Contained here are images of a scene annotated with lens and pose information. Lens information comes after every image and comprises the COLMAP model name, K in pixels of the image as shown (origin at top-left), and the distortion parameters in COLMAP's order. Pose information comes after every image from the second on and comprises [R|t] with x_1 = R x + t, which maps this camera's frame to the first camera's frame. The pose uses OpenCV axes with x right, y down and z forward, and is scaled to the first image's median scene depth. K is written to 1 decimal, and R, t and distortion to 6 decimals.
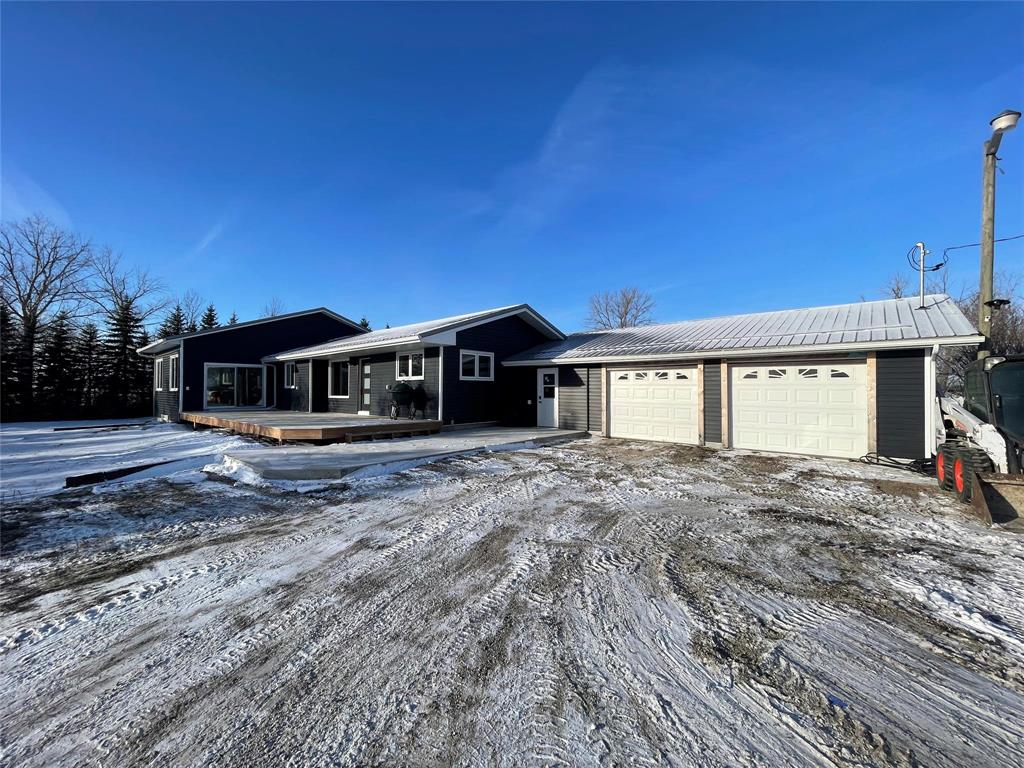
lens RADIAL K [[414.0, 0, 508.0], [0, 414.0, 384.0], [0, 0, 1]] dist [-0.003714, -0.000250]
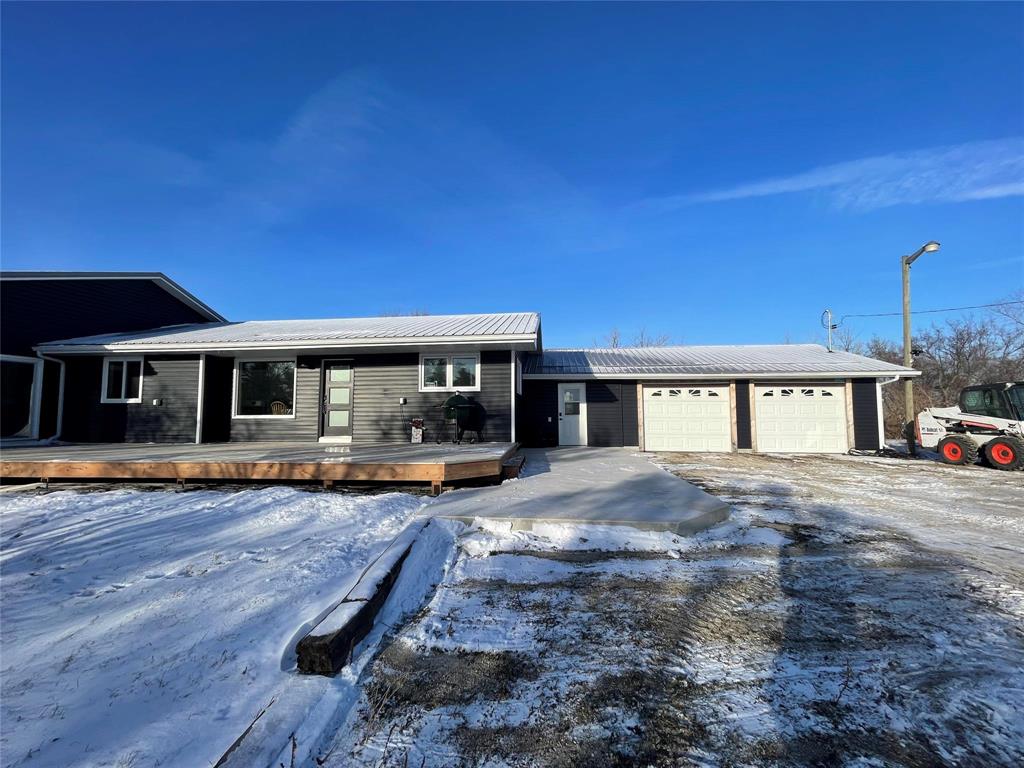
lens RADIAL K [[426.5, 0, 512.0], [0, 426.5, 384.0], [0, 0, 1]] dist [-0.001721, -0.000030]
pose [[0.807687, 0.037111, 0.588442, -0.596123], [-0.004416, 0.998370, -0.056903, 0.019949], [-0.589594, 0.043361, 0.806535, 0.302011]]
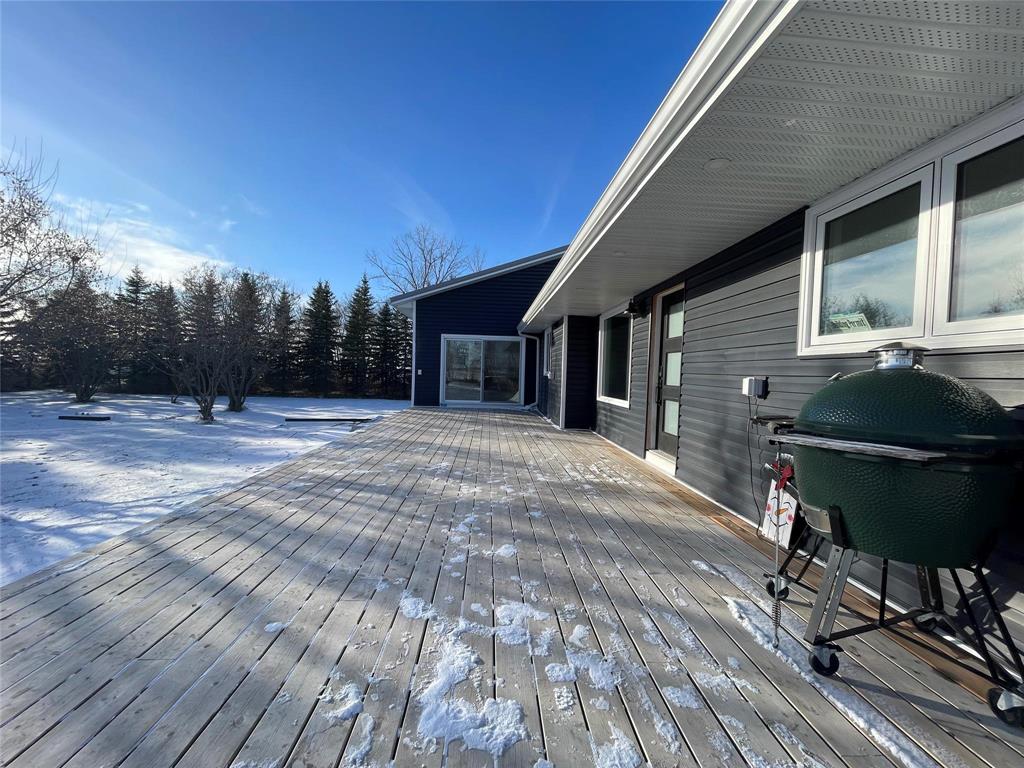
lens RADIAL K [[411.7, 0, 512.0], [0, 411.7, 384.0], [0, 0, 1]] dist [-0.001926, -0.000080]
pose [[0.706373, 0.041532, -0.706621, -0.233949], [-0.018692, 0.999024, 0.040033, -0.000313], [0.707593, -0.015070, 0.706459, 0.785110]]
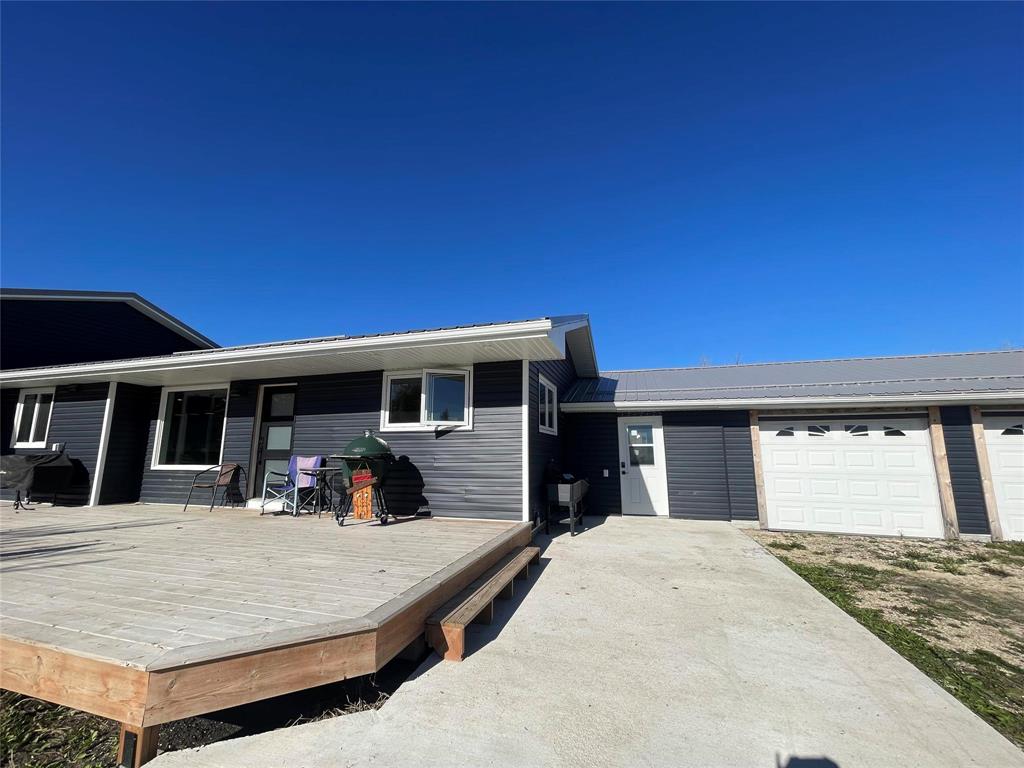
lens RADIAL K [[418.1, 0, 509.0], [0, 418.1, 375.6], [0, 0, 1]] dist [0.001076, -0.000095]
pose [[0.908227, 0.075203, 0.411665, -0.345905], [-0.006001, 0.985960, -0.166876, 0.007374], [-0.418434, 0.149090, 0.895927, 0.522045]]
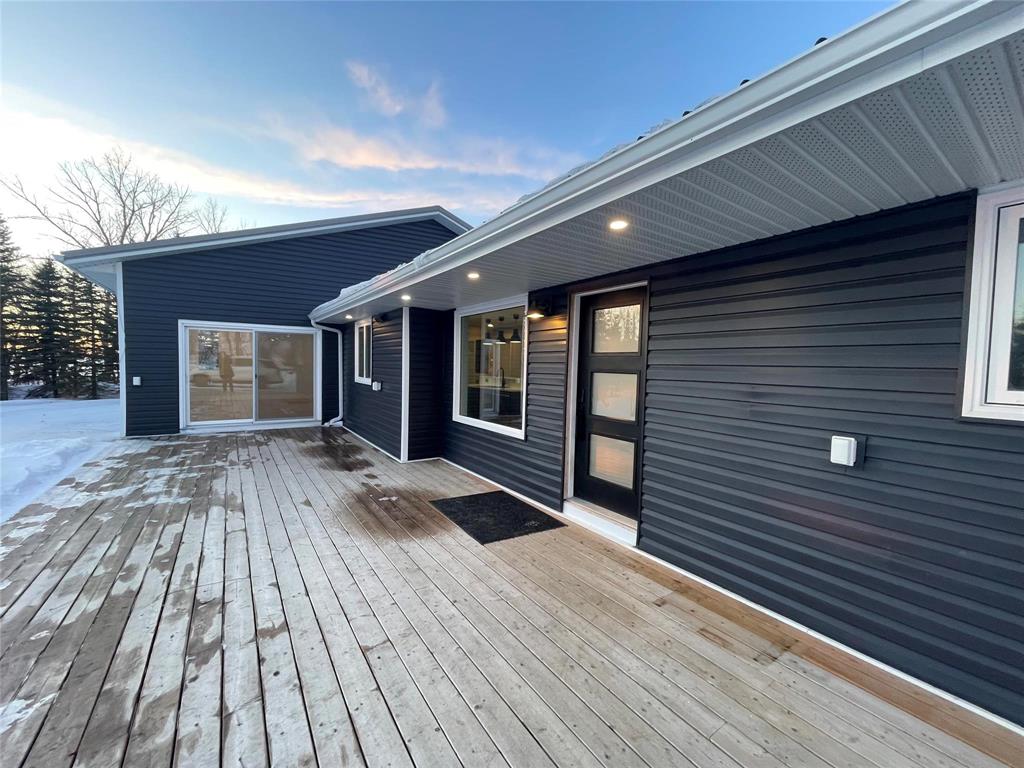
lens RADIAL K [[414.0, 0, 508.0], [0, 414.0, 384.0], [0, 0, 1]] dist [-0.003714, -0.000250]
pose [[0.969675, 0.035145, -0.241858, -0.388494], [-0.021232, 0.997979, 0.059896, -0.023738], [0.243474, -0.052944, 0.968461, 0.859542]]
